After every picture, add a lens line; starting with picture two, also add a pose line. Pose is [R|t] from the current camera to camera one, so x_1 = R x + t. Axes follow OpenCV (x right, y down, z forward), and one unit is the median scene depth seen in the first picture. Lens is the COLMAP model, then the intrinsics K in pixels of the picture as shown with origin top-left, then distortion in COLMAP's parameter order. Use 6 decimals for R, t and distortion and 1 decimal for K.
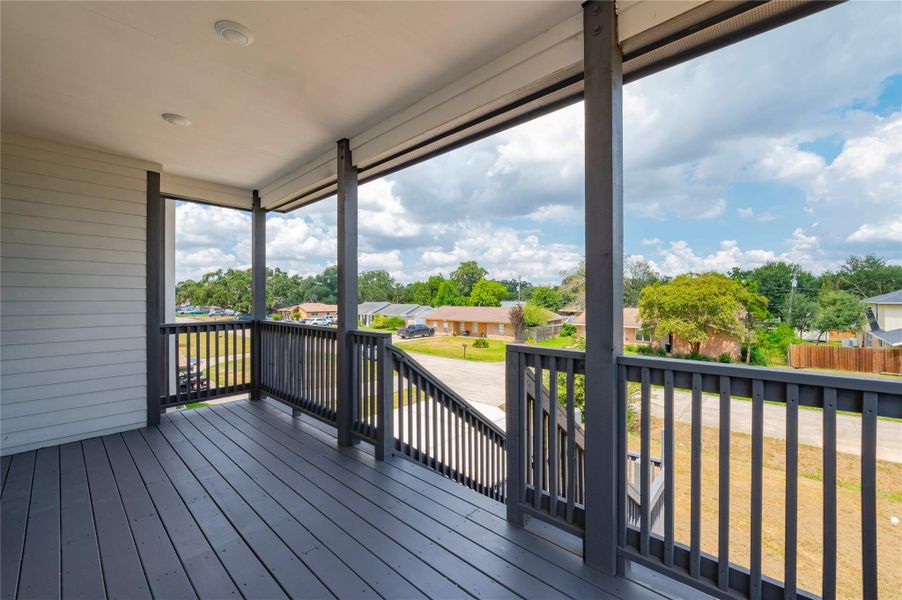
lens RADIAL K [[373.3, 0, 456.3], [0, 373.3, 298.2], [0, 0, 1]] dist [-0.006970, -0.000766]
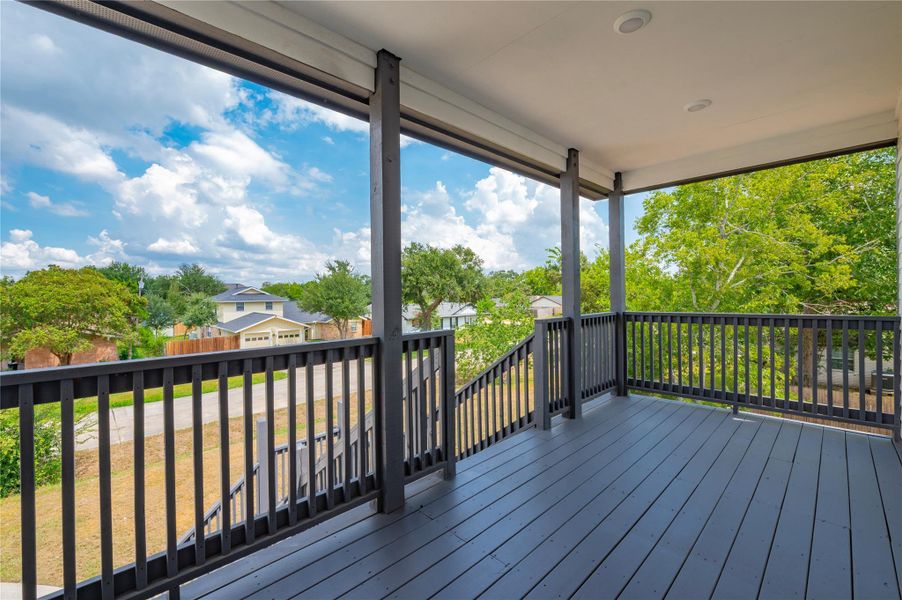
lens RADIAL K [[373.3, 0, 450.5], [0, 373.3, 294.4], [0, 0, 1]] dist [-0.006970, -0.000766]
pose [[0.057698, 0.002953, 0.998330, -0.206501], [0.012541, 0.999915, -0.003682, 0.001750], [-0.998255, 0.012733, 0.057656, 0.181395]]
